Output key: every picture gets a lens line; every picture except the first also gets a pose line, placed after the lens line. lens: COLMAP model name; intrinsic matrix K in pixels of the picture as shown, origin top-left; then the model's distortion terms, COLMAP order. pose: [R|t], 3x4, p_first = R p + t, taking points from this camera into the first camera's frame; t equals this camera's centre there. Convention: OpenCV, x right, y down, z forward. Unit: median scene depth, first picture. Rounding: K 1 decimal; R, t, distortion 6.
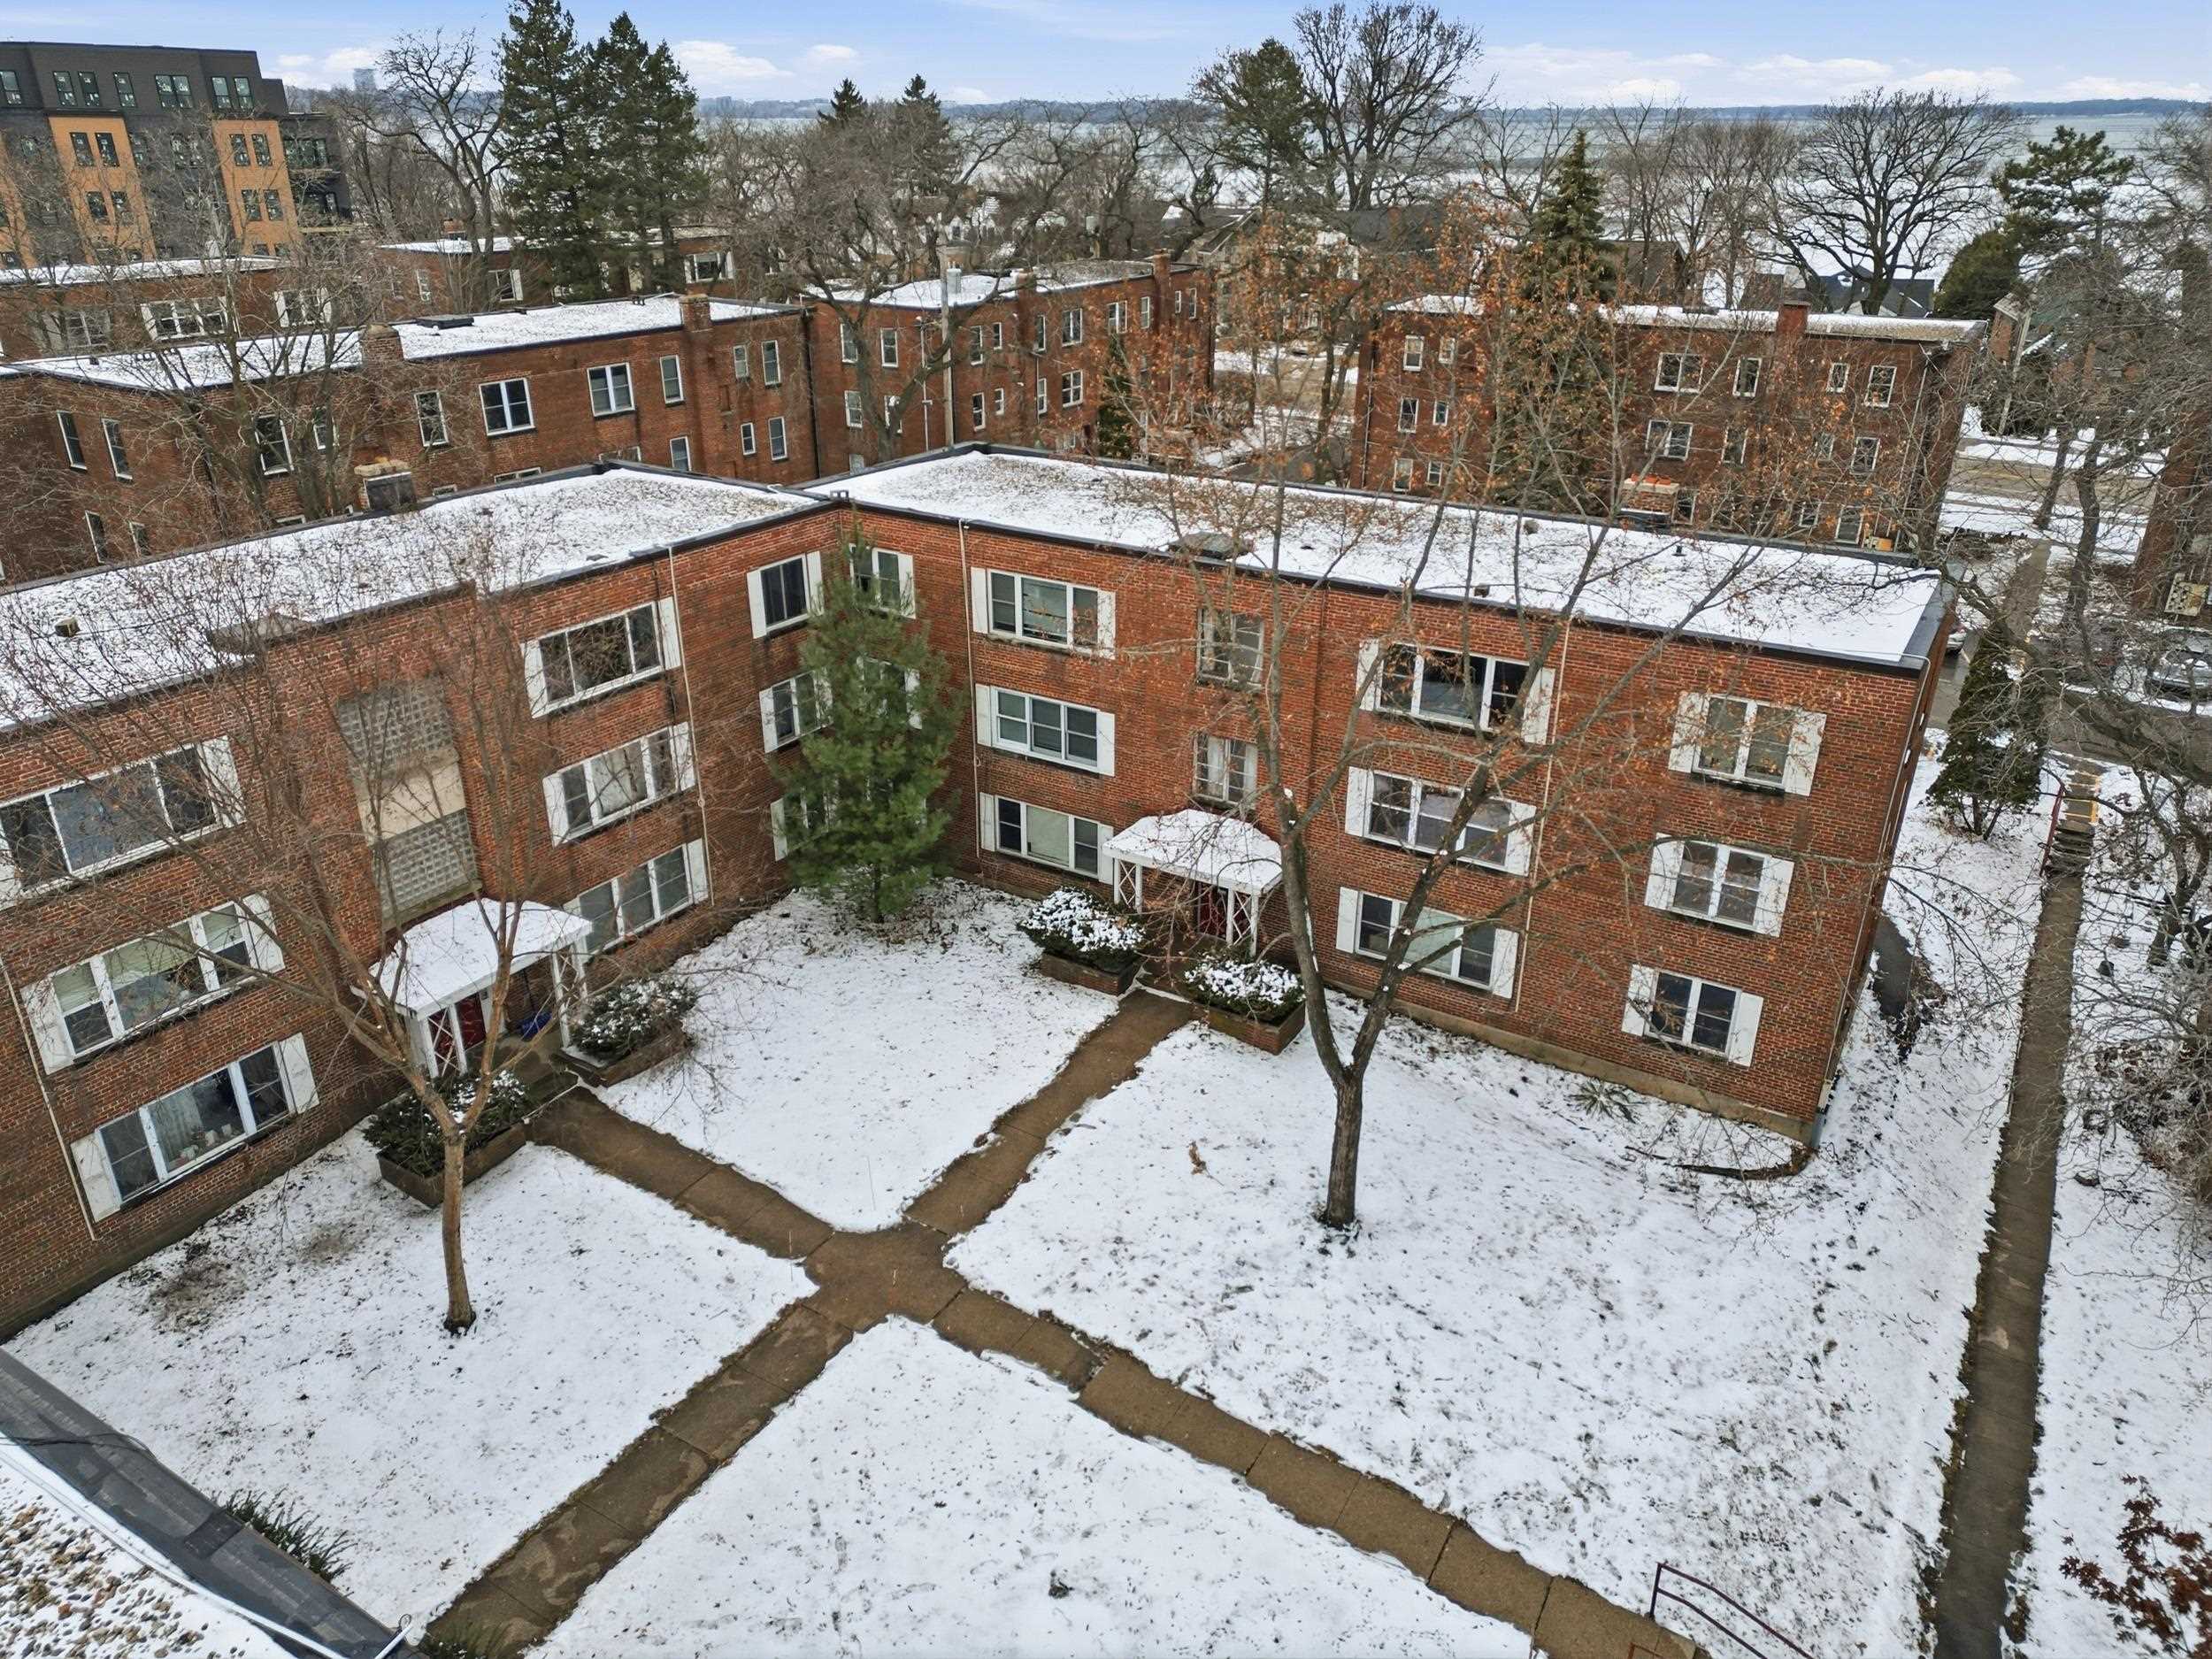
lens RADIAL K [[1514.2, 0, 1106.0], [0, 1514.2, 829.5], [0, 0, 1]] dist [0.116128, -0.110476]
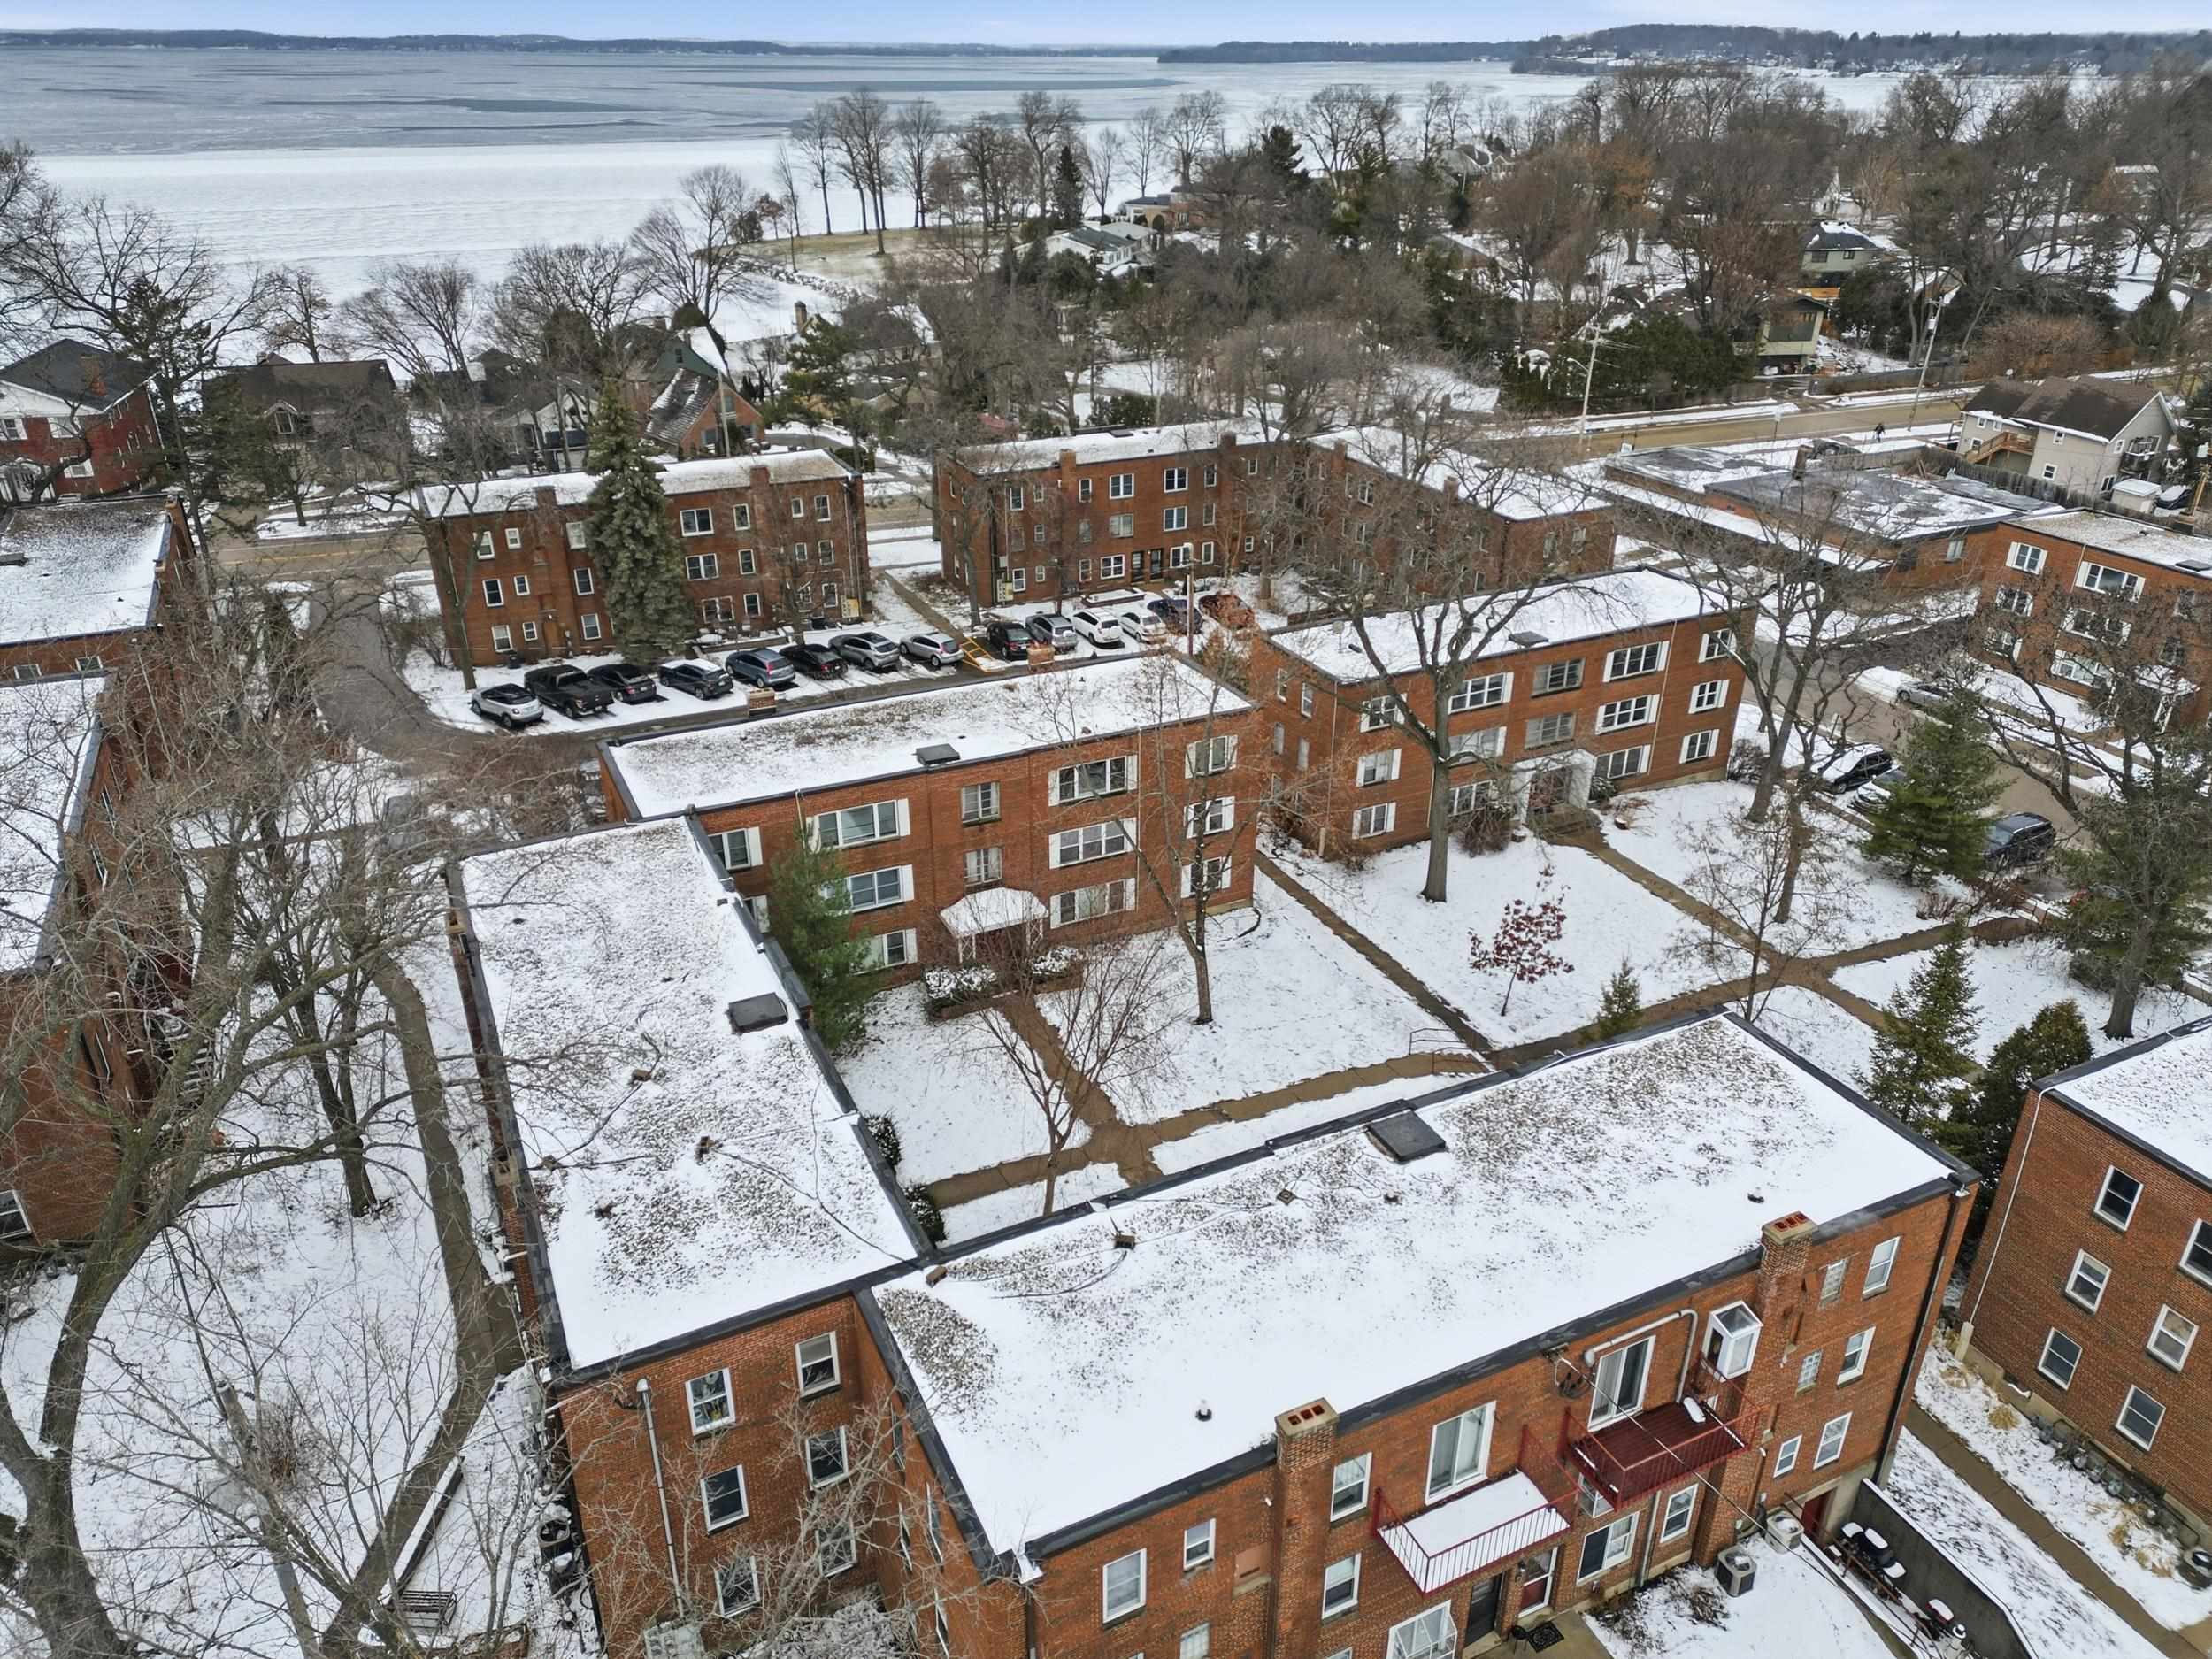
lens RADIAL K [[1514.2, 0, 1106.0], [0, 1514.2, 829.5], [0, 0, 1]] dist [0.116128, -0.110476]
pose [[0.540704, -0.381825, 0.749566, -1.170111], [0.352620, 0.911867, 0.210135, -0.404015], [-0.763740, 0.150691, 0.627689, -0.245372]]
